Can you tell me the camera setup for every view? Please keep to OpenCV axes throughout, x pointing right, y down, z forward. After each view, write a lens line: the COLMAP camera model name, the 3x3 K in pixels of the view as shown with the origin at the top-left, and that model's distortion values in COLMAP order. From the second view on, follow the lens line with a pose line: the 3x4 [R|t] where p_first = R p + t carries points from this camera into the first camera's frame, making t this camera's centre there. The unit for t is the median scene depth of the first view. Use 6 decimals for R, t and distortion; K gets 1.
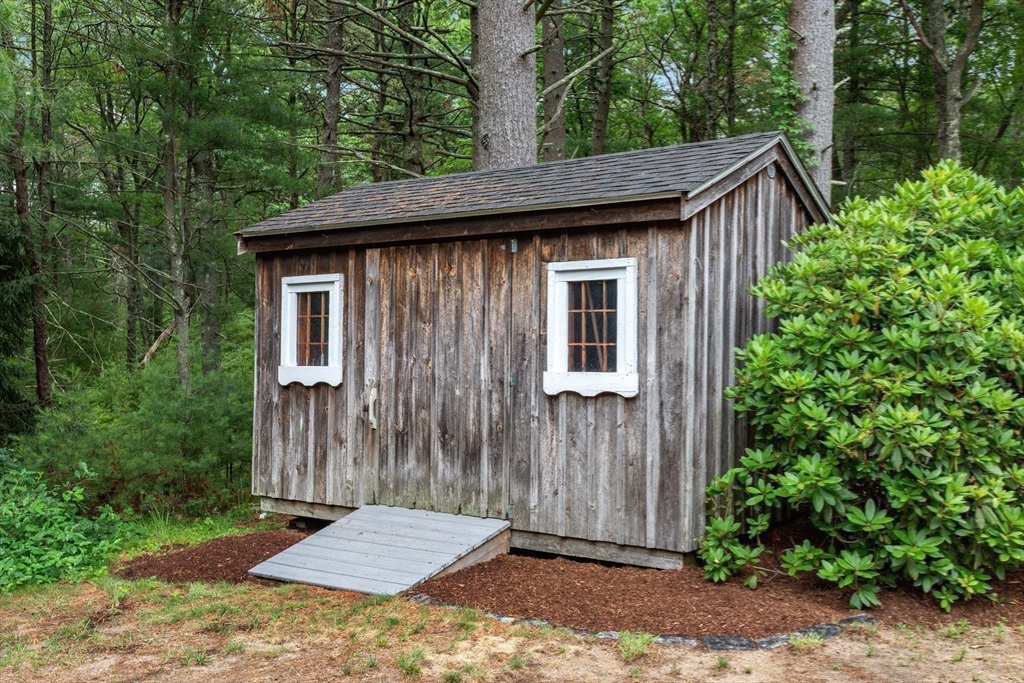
lens RADIAL K [[1018.9, 0, 512.0], [0, 1018.9, 342.7], [0, 0, 1]] dist [0.003202, 0.000000]
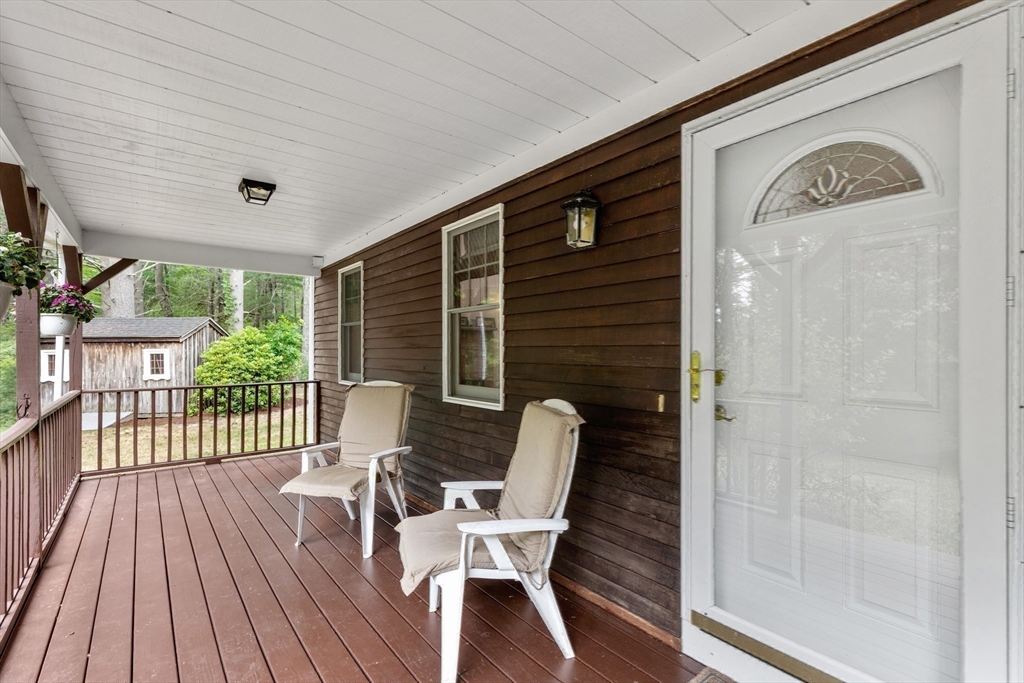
lens RADIAL K [[464.7, 0, 510.6], [0, 464.7, 347.5], [0, 0, 1]] dist [0.009609, -0.002833]
pose [[0.749756, -0.019983, 0.661412, -0.104899], [0.010963, 0.999782, 0.017778, -0.102782], [-0.661623, -0.006078, 0.749812, -1.467120]]
